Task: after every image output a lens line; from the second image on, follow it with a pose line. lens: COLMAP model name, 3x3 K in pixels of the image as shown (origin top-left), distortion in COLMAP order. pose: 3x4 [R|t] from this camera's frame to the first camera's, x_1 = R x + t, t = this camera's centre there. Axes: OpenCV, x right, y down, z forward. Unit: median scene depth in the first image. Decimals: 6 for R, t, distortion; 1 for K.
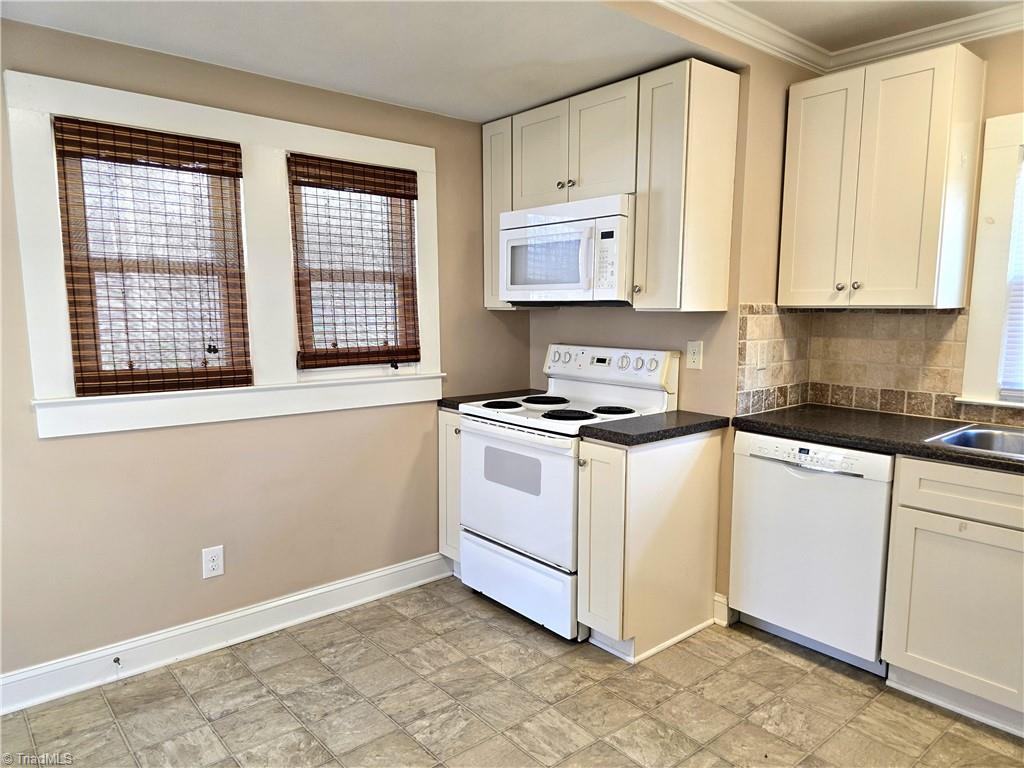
lens RADIAL K [[698.3, 0, 510.8], [0, 698.3, 387.7], [0, 0, 1]] dist [0.050542, -0.027436]
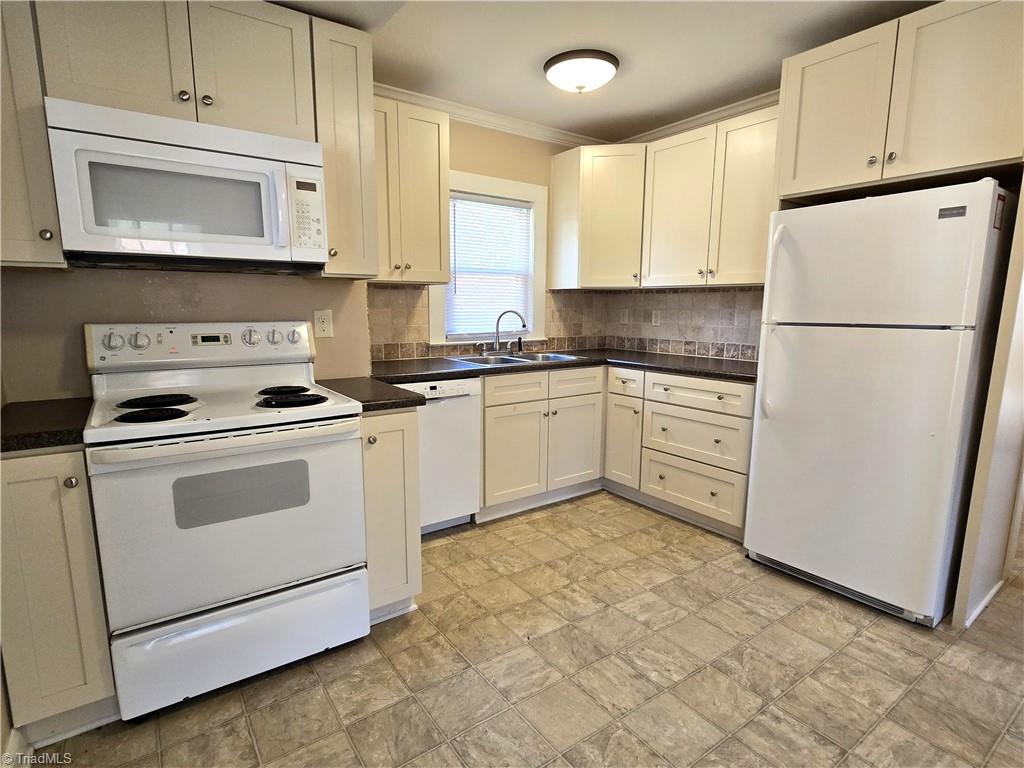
lens RADIAL K [[531.8, 0, 517.8], [0, 531.8, 389.1], [0, 0, 1]] dist [-0.023648, 0.005071]
pose [[0.063298, -0.156834, 0.985594, -0.542393], [0.108964, 0.982757, 0.149384, -0.040793], [-0.992028, 0.097938, 0.079296, 0.725485]]
